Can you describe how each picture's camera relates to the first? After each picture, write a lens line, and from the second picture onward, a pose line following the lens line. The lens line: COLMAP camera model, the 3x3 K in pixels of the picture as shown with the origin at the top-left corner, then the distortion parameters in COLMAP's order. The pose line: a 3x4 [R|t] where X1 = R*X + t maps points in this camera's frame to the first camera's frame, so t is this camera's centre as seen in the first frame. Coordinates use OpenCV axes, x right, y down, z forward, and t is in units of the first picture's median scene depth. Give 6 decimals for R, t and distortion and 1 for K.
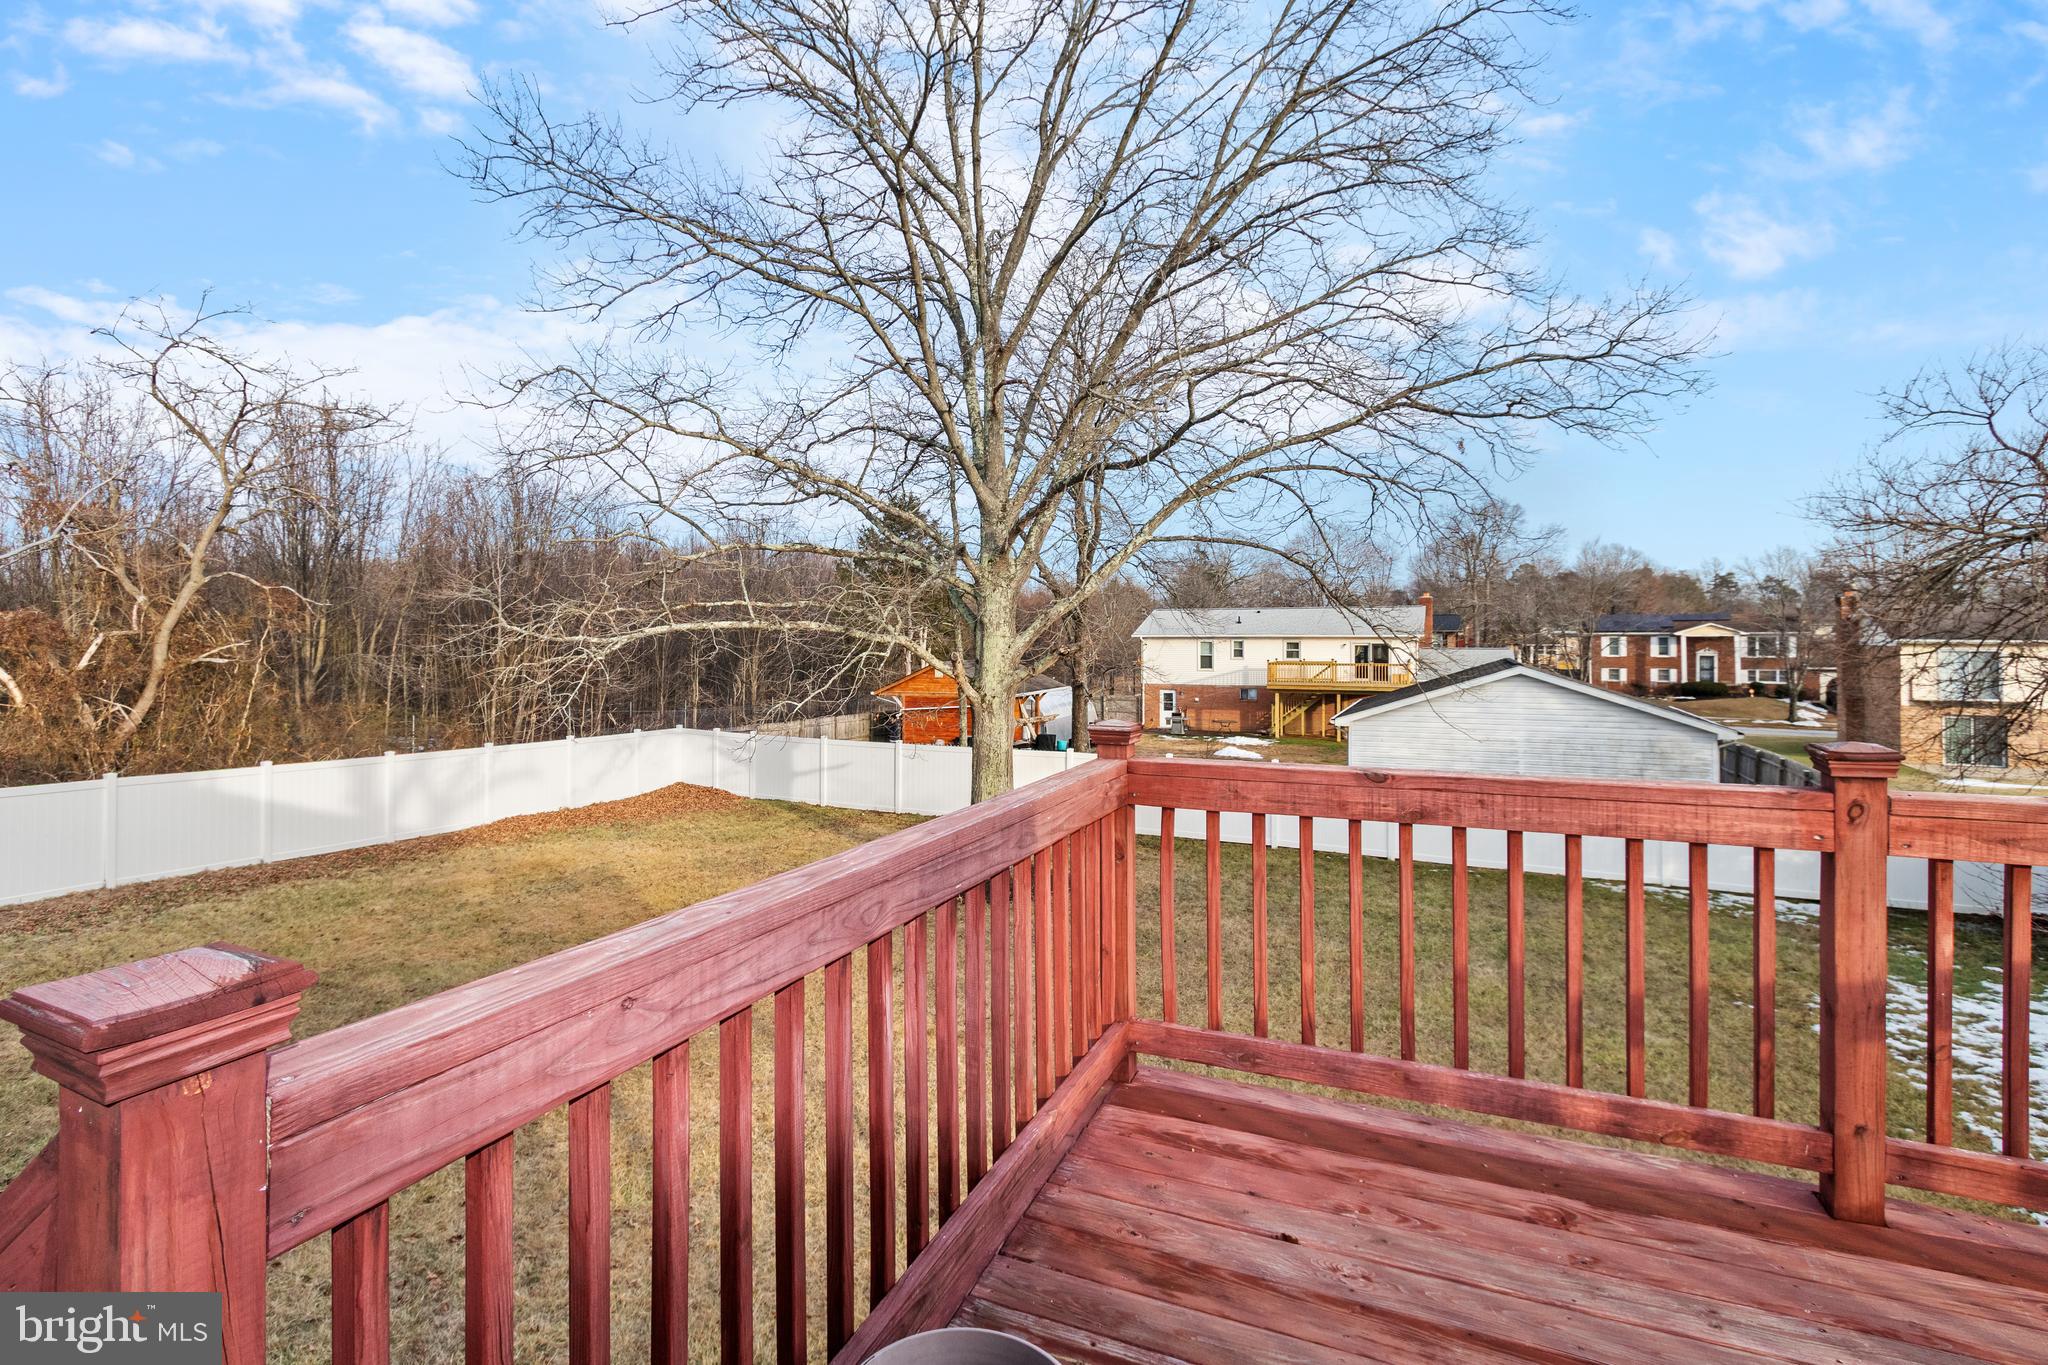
lens RADIAL K [[951.9, 0, 997.9], [0, 951.9, 629.1], [0, 0, 1]] dist [-0.000810, -0.001364]
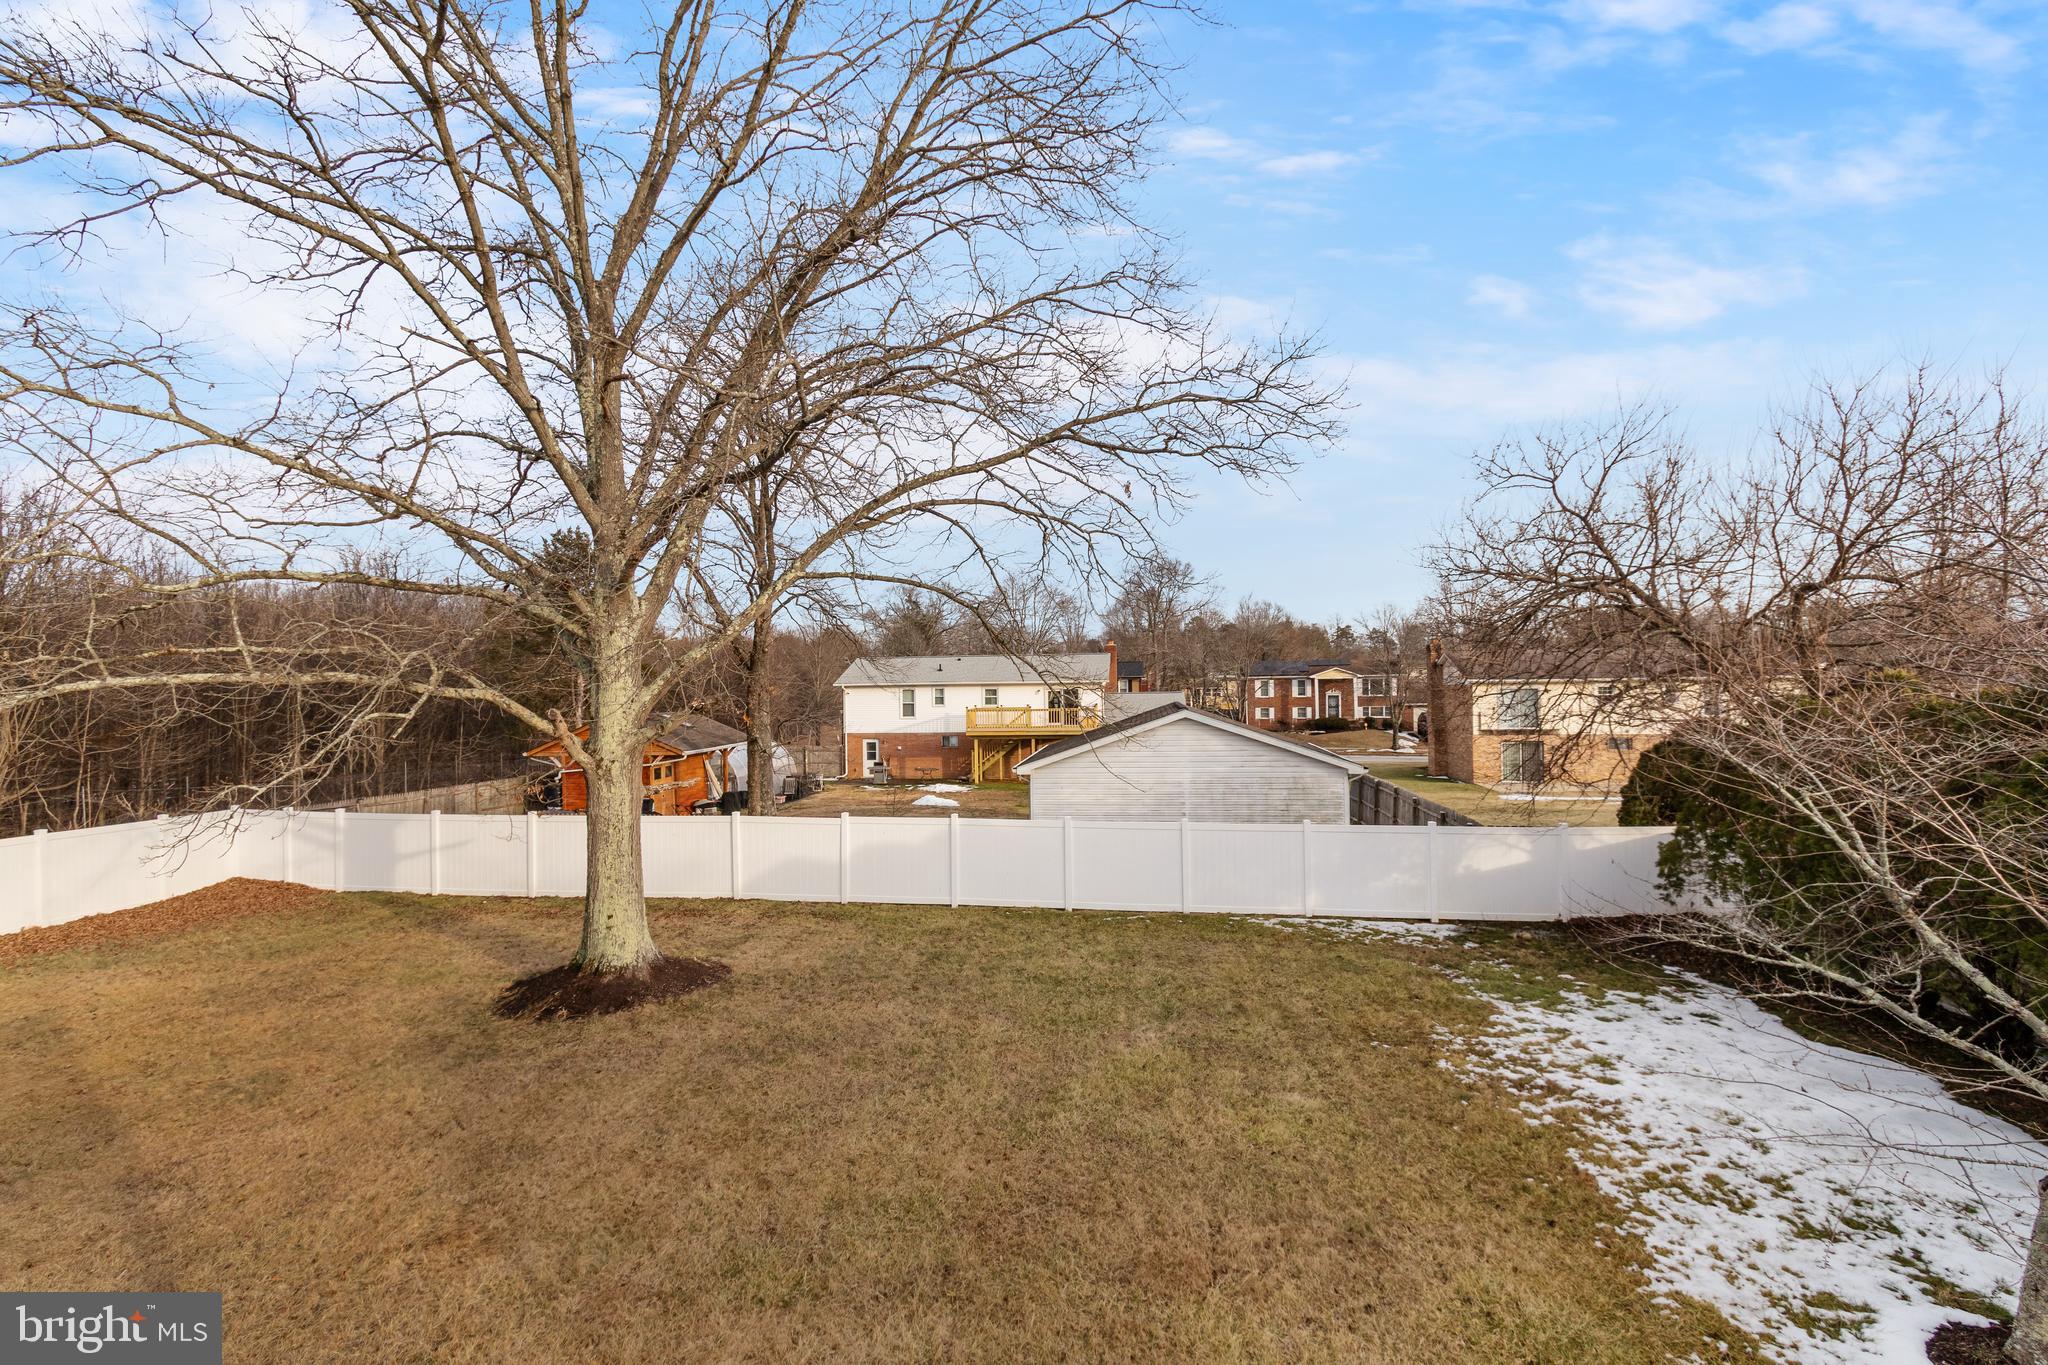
lens RADIAL K [[951.9, 0, 1005.2], [0, 951.9, 678.2], [0, 0, 1]] dist [-0.000810, -0.001364]
pose [[0.952625, -0.010751, 0.303957, 0.069335], [0.010623, 0.999941, 0.002074, 0.000308], [-0.303961, 0.001253, 0.952684, 0.105590]]
